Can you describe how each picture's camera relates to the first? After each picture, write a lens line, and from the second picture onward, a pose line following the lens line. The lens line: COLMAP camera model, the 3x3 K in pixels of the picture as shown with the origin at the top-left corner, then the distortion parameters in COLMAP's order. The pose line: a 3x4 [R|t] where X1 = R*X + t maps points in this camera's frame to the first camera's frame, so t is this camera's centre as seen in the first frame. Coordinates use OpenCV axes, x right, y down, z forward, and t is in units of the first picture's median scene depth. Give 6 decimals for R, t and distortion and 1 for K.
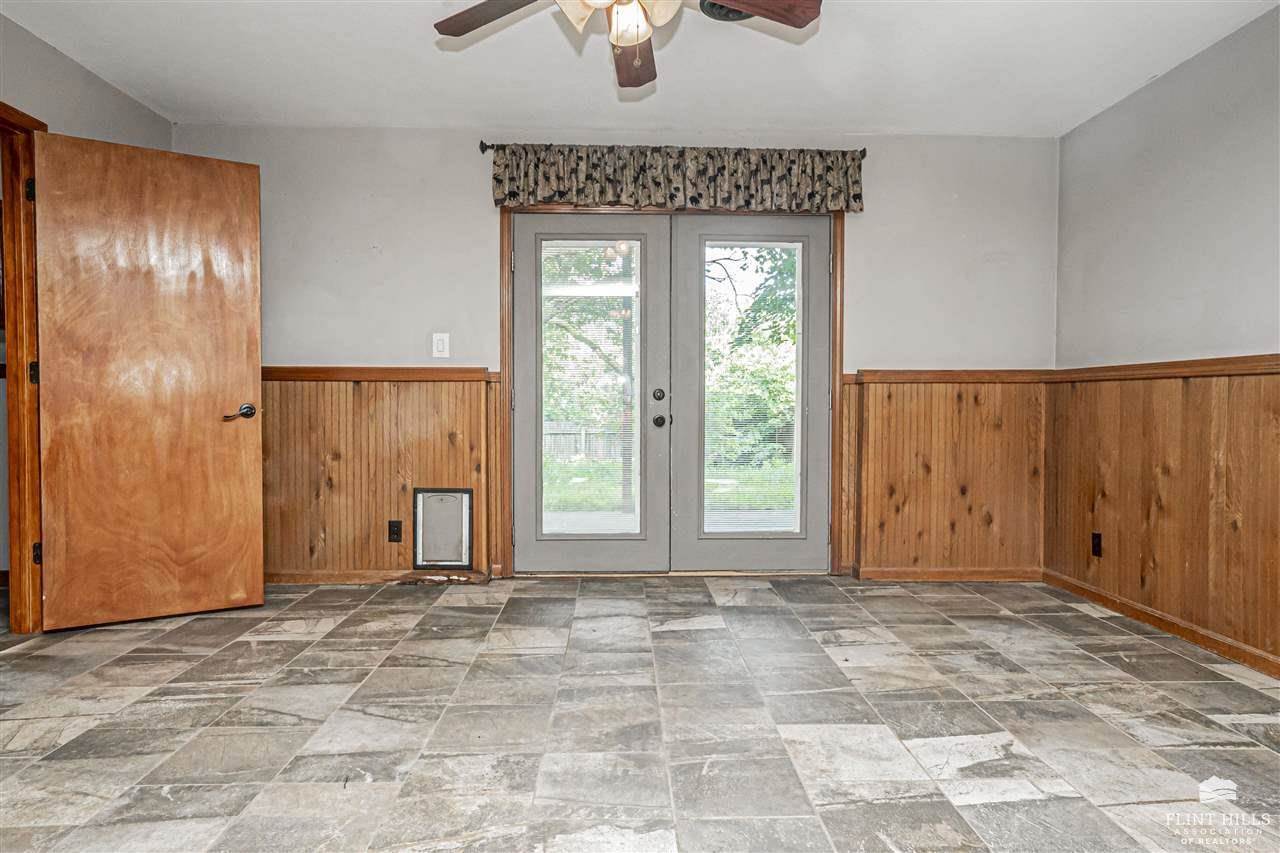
lens RADIAL K [[753.7, 0, 632.8], [0, 753.7, 429.1], [0, 0, 1]] dist [-0.023969, 0.006842]
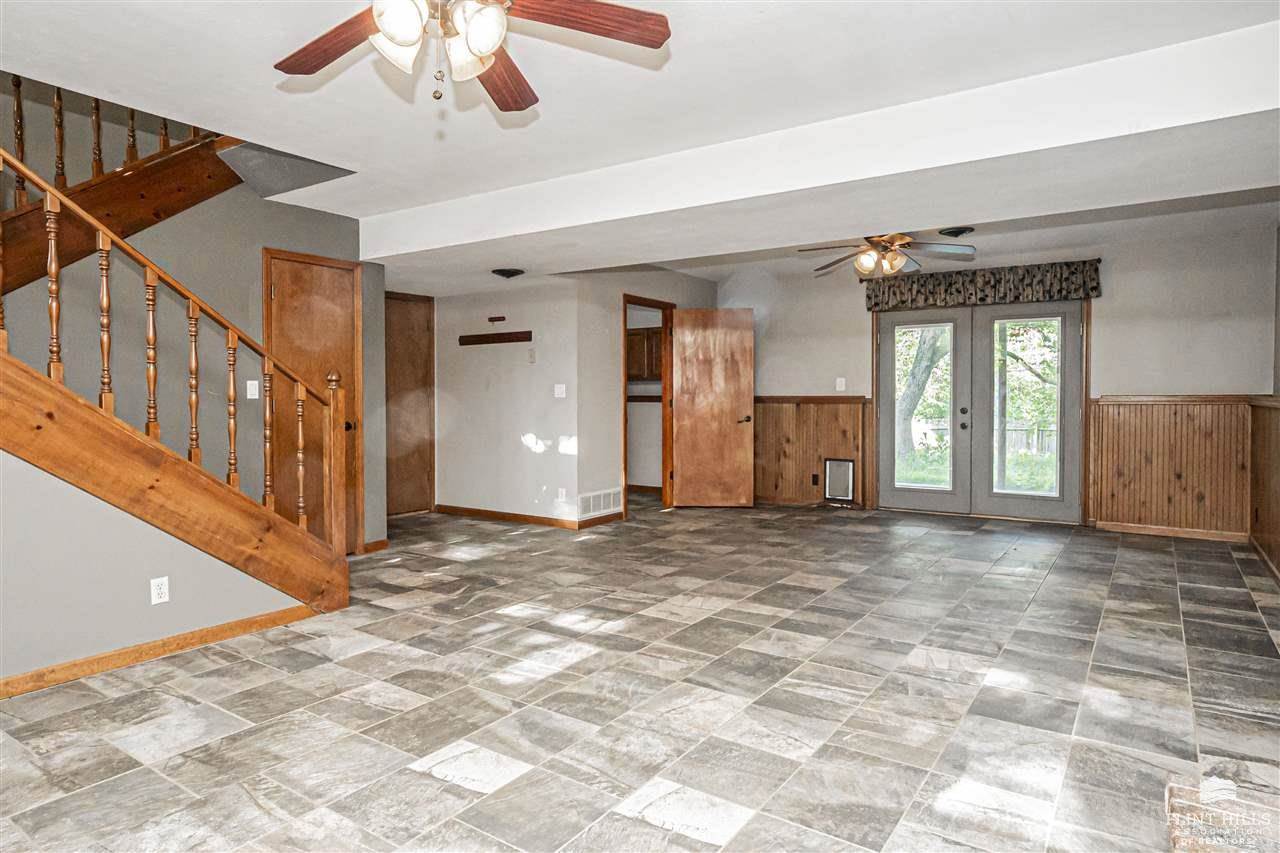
lens RADIAL K [[744.6, 0, 629.3], [0, 744.6, 418.0], [0, 0, 1]] dist [-0.012667, 0.021076]
pose [[0.804258, 0.011632, -0.594166, 0.448722], [-0.013321, 0.999910, 0.001545, -0.022510], [0.594130, 0.006673, 0.804341, -0.859498]]
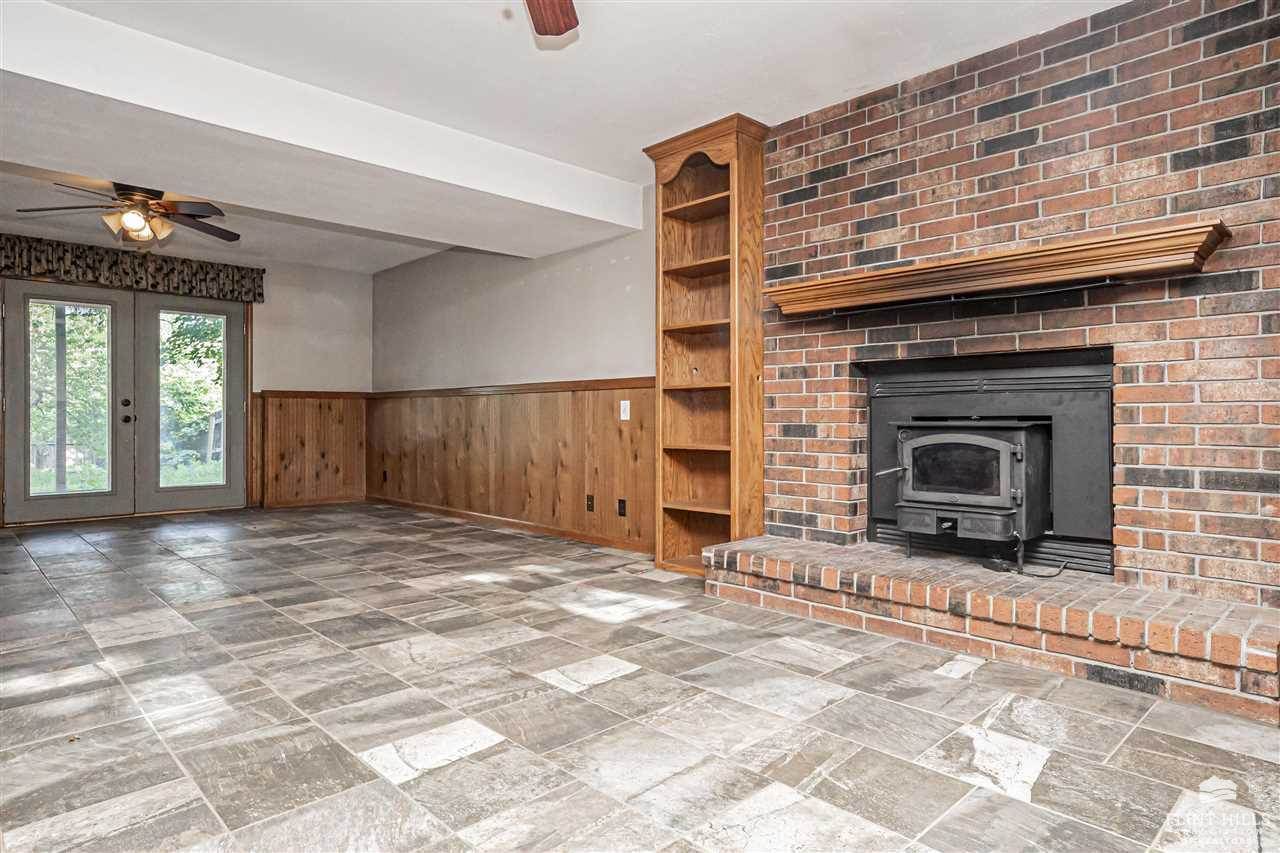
lens RADIAL K [[744.6, 0, 642.0], [0, 744.6, 418.2], [0, 0, 1]] dist [-0.012667, 0.021076]
pose [[0.732302, -0.000361, 0.680980, -0.246297], [0.022966, 0.999444, -0.024167, 0.051998], [-0.680592, 0.033337, 0.731903, -0.924654]]
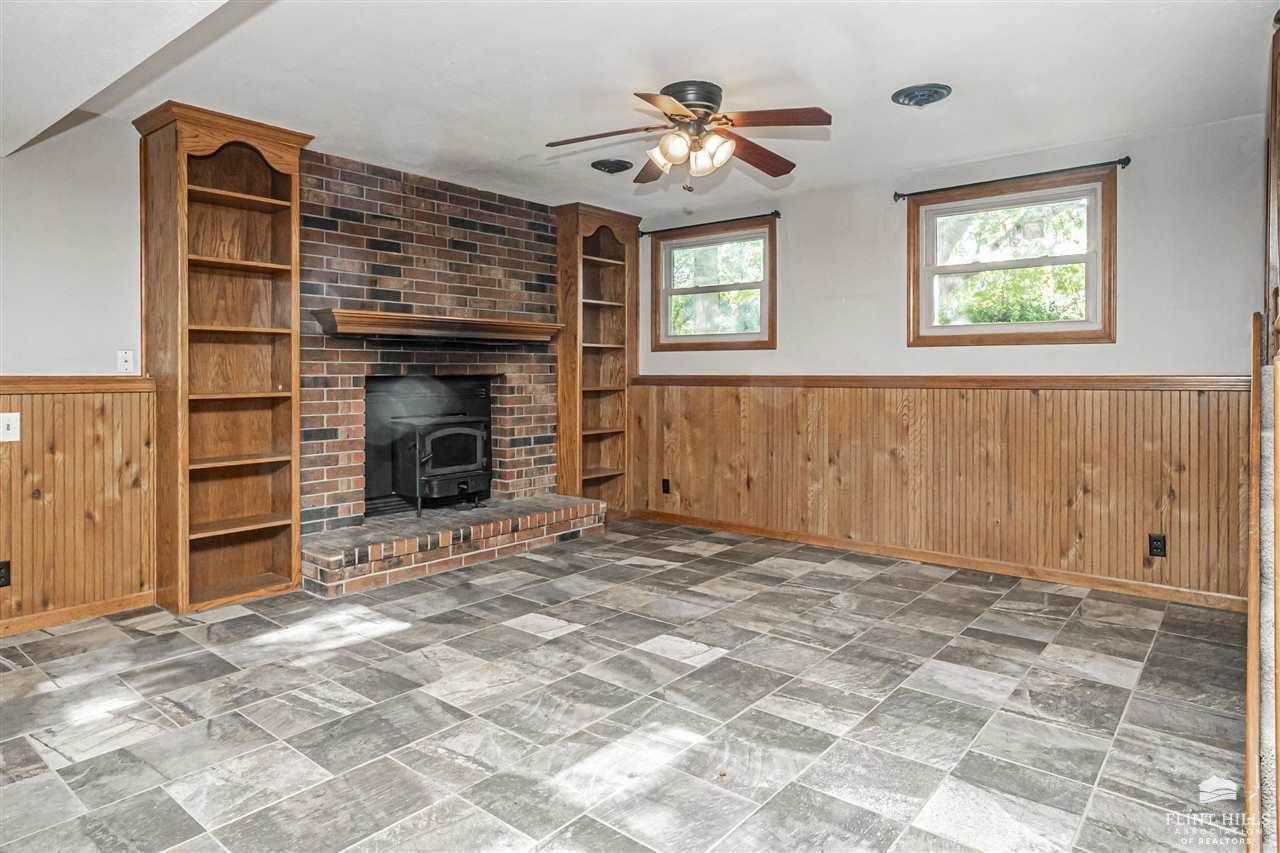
lens RADIAL K [[744.6, 0, 637.5], [0, 744.6, 378.9], [0, 0, 1]] dist [-0.012667, 0.021076]
pose [[-0.757851, -0.011904, 0.652319, -0.496042], [0.015724, 0.999210, 0.036502, -0.065860], [-0.652238, 0.037920, -0.757065, 0.183879]]
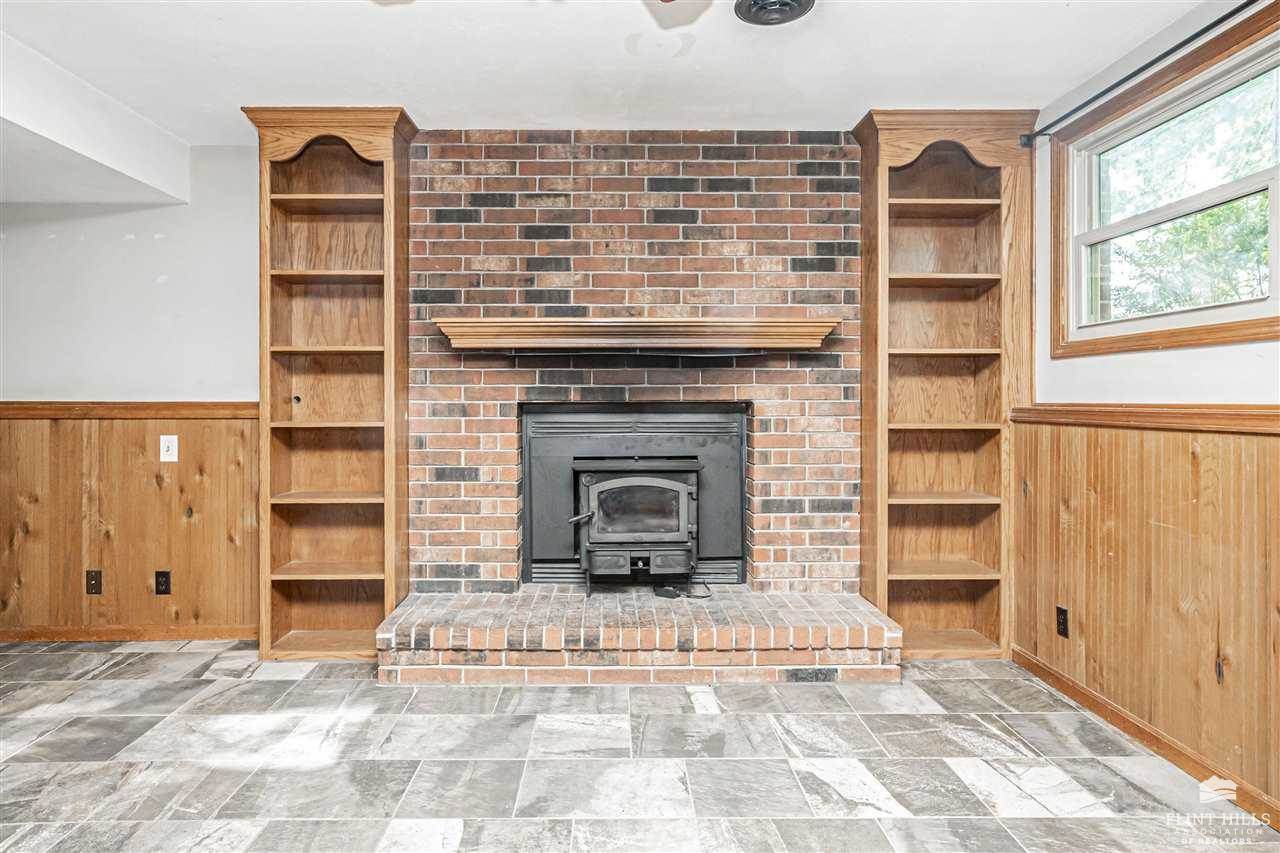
lens RADIAL K [[744.6, 0, 628.6], [0, 744.6, 398.6], [0, 0, 1]] dist [-0.012667, 0.021076]
pose [[0.004188, -0.005122, 0.999978, -0.320312], [0.031576, 0.999489, 0.004987, -0.039837], [-0.999493, 0.031555, 0.004347, -0.557409]]
